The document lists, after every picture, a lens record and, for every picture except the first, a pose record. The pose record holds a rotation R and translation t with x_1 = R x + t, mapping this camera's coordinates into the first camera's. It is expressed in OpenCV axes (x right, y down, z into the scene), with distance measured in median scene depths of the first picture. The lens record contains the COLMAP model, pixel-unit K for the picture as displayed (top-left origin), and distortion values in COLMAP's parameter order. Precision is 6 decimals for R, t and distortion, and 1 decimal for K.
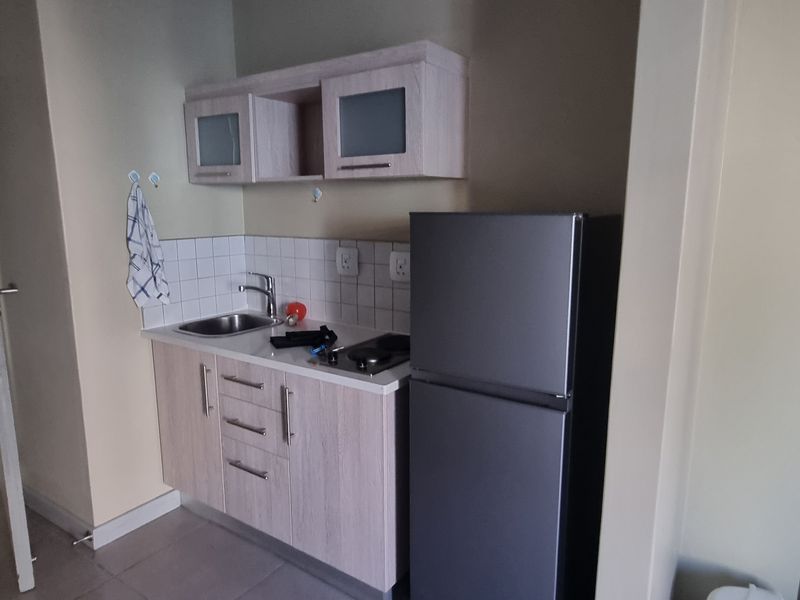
lens RADIAL K [[542.2, 0, 400.0], [0, 542.2, 300.0], [0, 0, 1]] dist [0.004330, 0.004356]
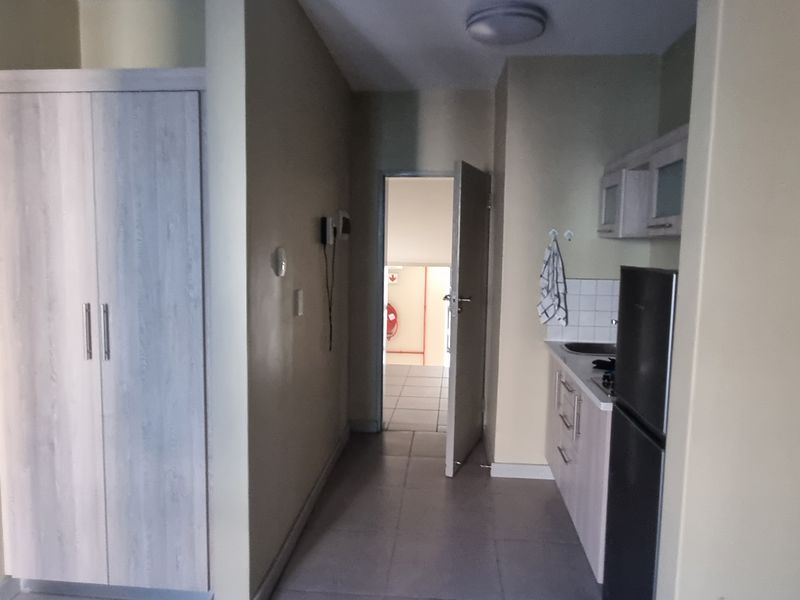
lens RADIAL K [[542.2, 0, 400.0], [0, 542.2, 300.0], [0, 0, 1]] dist [0.004330, 0.004356]
pose [[0.474666, 0.103352, -0.874077, 0.597428], [-0.169968, 0.985153, 0.024185, -0.019978], [0.863599, 0.137085, 0.485185, -0.021595]]
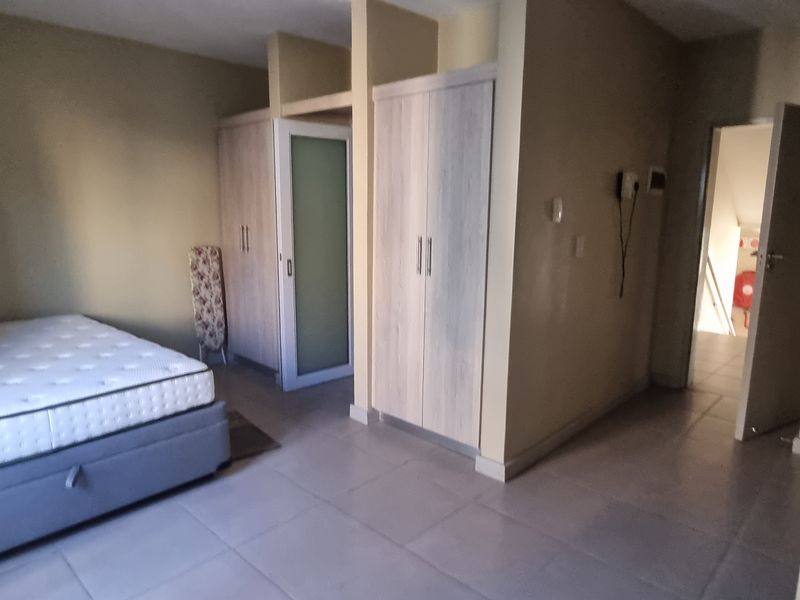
lens RADIAL K [[542.2, 0, 400.0], [0, 542.2, 300.0], [0, 0, 1]] dist [0.004330, 0.004356]
pose [[-0.176239, 0.176605, -0.968375, 0.899086], [-0.180813, 0.961226, 0.208208, -0.023651], [0.967598, 0.211790, -0.137473, 0.136797]]
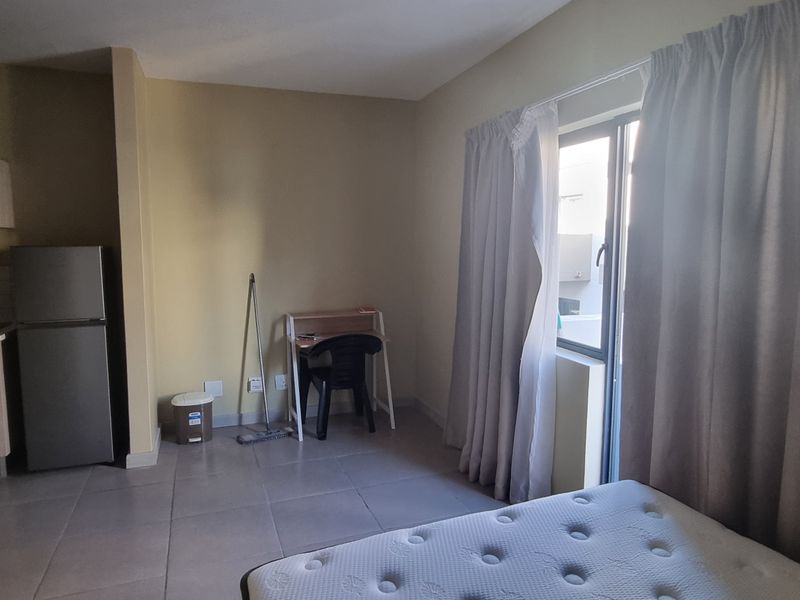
lens RADIAL K [[542.2, 0, 400.0], [0, 542.2, 300.0], [0, 0, 1]] dist [0.004330, 0.004356]
pose [[0.585470, -0.084278, 0.806302, -0.530571], [0.142810, 0.989750, -0.000243, 0.167891], [-0.798017, 0.115290, 0.591504, -0.919692]]
